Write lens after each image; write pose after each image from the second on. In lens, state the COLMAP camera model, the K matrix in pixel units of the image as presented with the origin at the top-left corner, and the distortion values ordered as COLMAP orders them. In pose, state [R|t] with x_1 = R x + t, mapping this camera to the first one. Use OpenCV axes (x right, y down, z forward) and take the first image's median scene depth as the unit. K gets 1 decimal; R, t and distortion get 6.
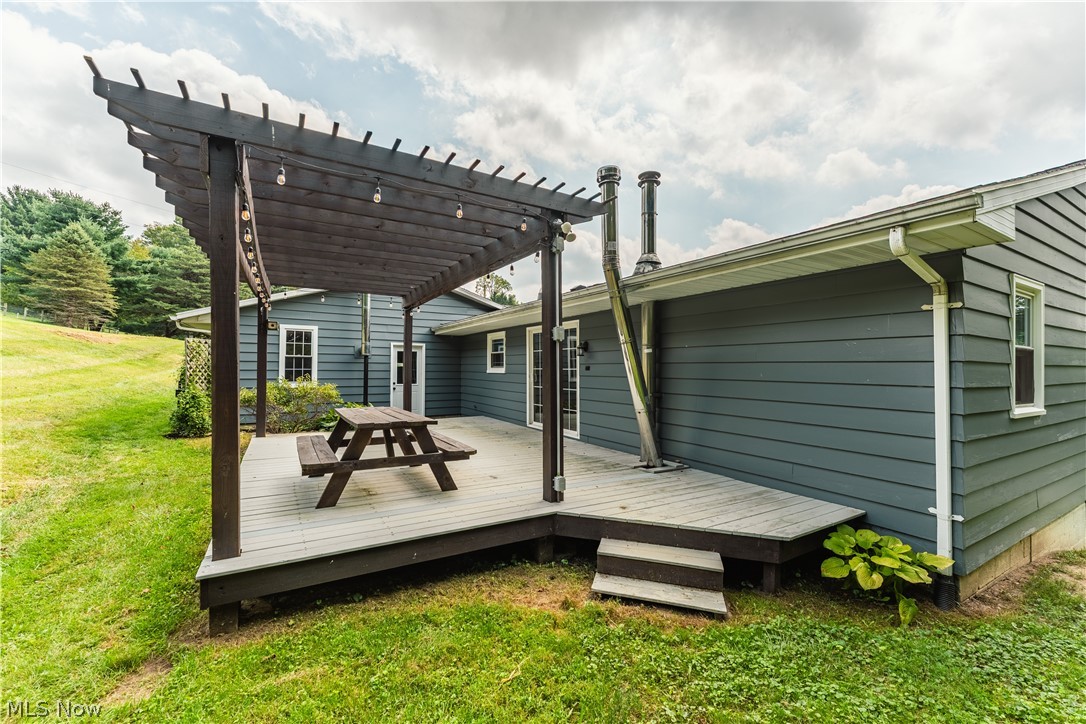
lens RADIAL K [[448.4, 0, 542.4], [0, 448.4, 365.8], [0, 0, 1]] dist [-0.000366, 0.000263]
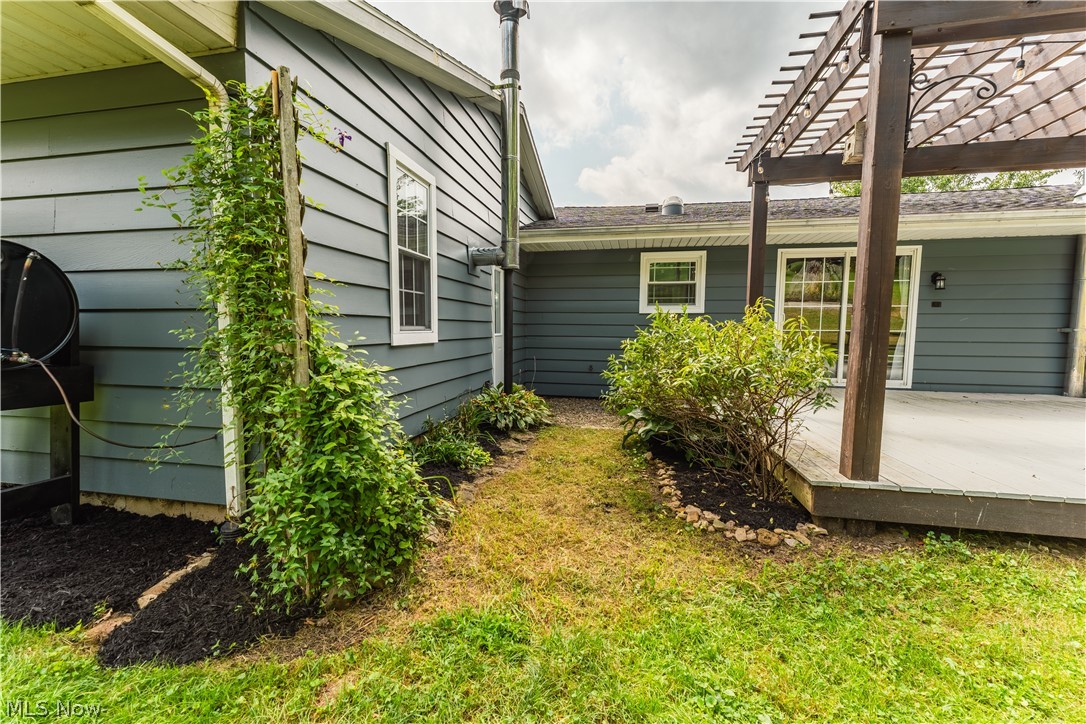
lens RADIAL K [[448.4, 0, 539.2], [0, 448.4, 364.1], [0, 0, 1]] dist [-0.000366, 0.000263]
pose [[0.671391, -0.062779, 0.738440, -0.757970], [-0.004813, 0.996015, 0.089053, 0.034354], [-0.741088, -0.063344, 0.668413, 0.710300]]
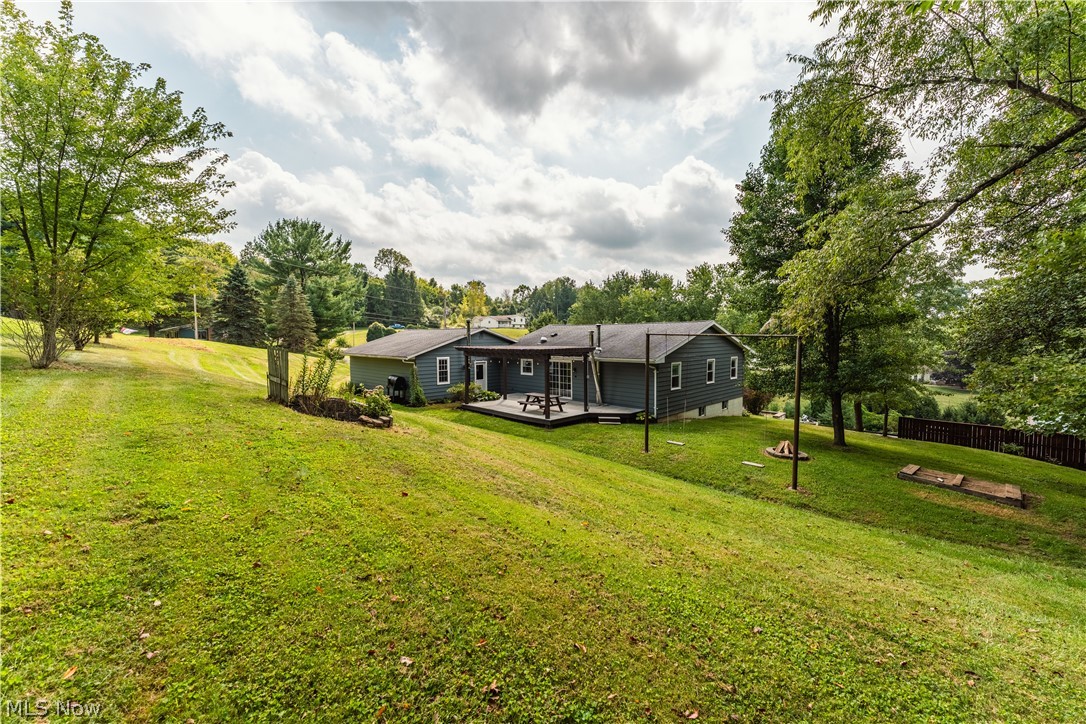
lens RADIAL K [[448.4, 0, 544.4], [0, 448.4, 361.2], [0, 0, 1]] dist [-0.000366, 0.000263]
pose [[0.965957, -0.024922, 0.257501, -0.649923], [0.008409, 0.997848, 0.065029, -0.220135], [-0.258567, -0.060649, 0.964087, -1.383607]]
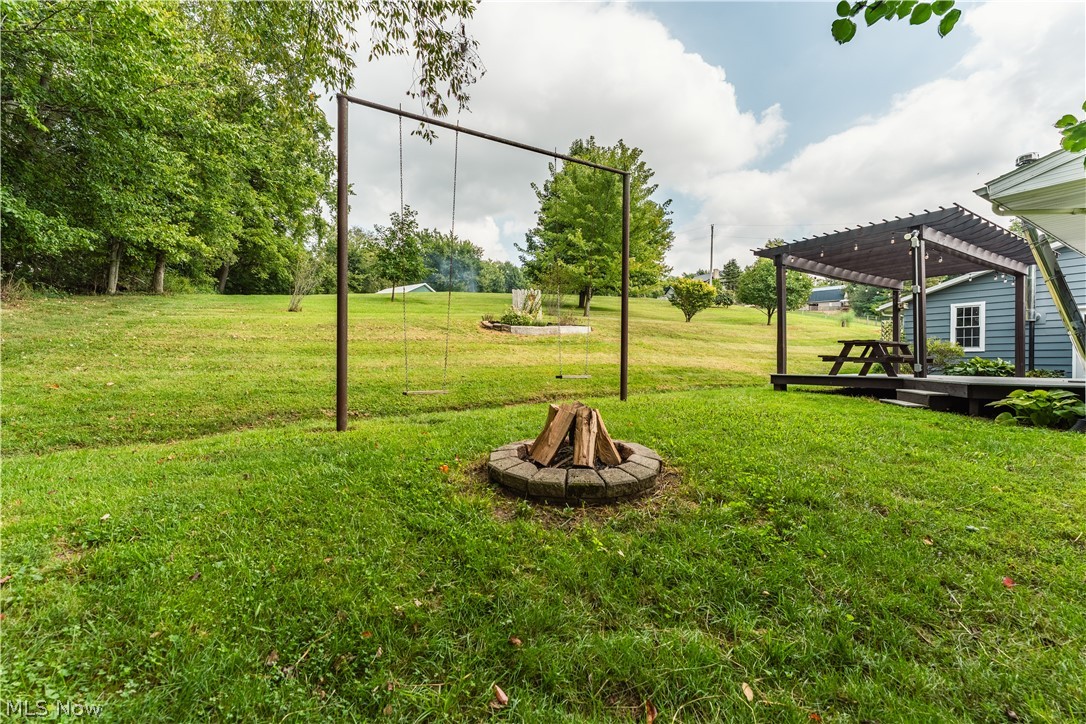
lens RADIAL K [[448.4, 0, 544.3], [0, 448.4, 361.6], [0, 0, 1]] dist [-0.000366, 0.000263]
pose [[0.026029, -0.005273, -0.999647, 0.740070], [0.005515, 0.999972, -0.005132, 0.080923], [0.999646, -0.005380, 0.026057, -0.265692]]
